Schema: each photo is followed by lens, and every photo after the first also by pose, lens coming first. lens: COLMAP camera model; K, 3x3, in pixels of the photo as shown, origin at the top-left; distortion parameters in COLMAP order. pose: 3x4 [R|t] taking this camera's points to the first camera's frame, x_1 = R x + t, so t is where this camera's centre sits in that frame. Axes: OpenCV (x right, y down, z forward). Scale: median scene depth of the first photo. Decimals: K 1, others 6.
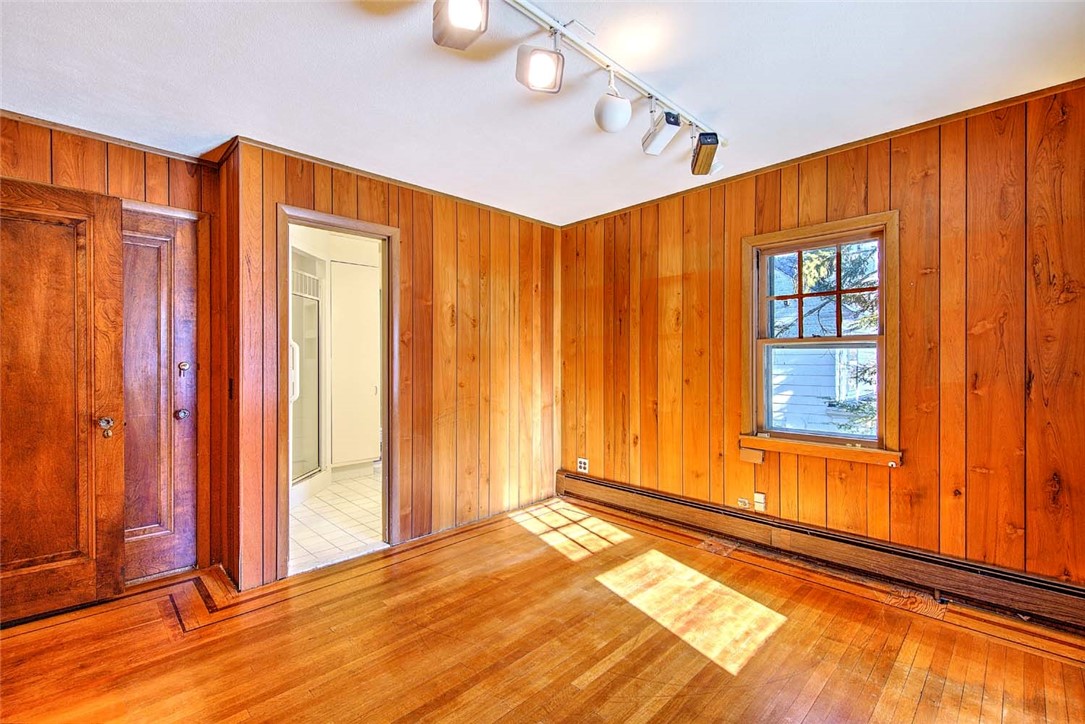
lens RADIAL K [[473.0, 0, 549.4], [0, 473.0, 364.1], [0, 0, 1]] dist [-0.003012, -0.000606]
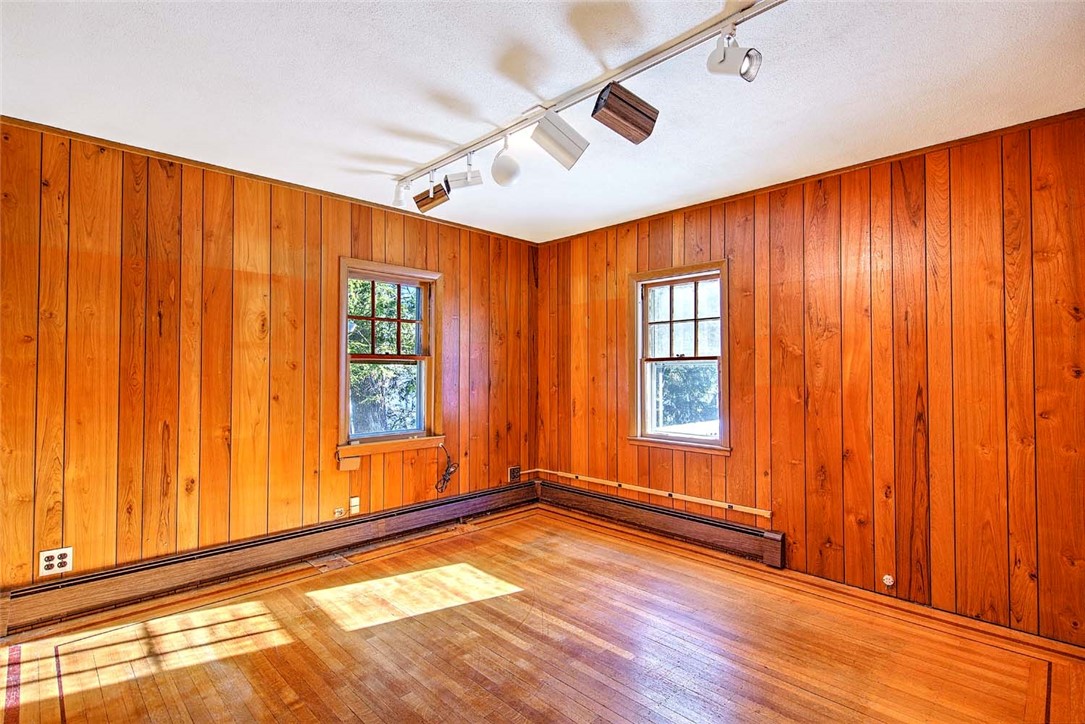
lens RADIAL K [[524.6, 0, 548.7], [0, 524.6, 361.1], [0, 0, 1]] dist [0.005383, -0.000870]
pose [[-0.010438, 0.018364, 0.999777, -0.704597], [0.004708, 0.999821, -0.018315, -0.012397], [-0.999934, 0.004516, -0.010523, 0.522777]]
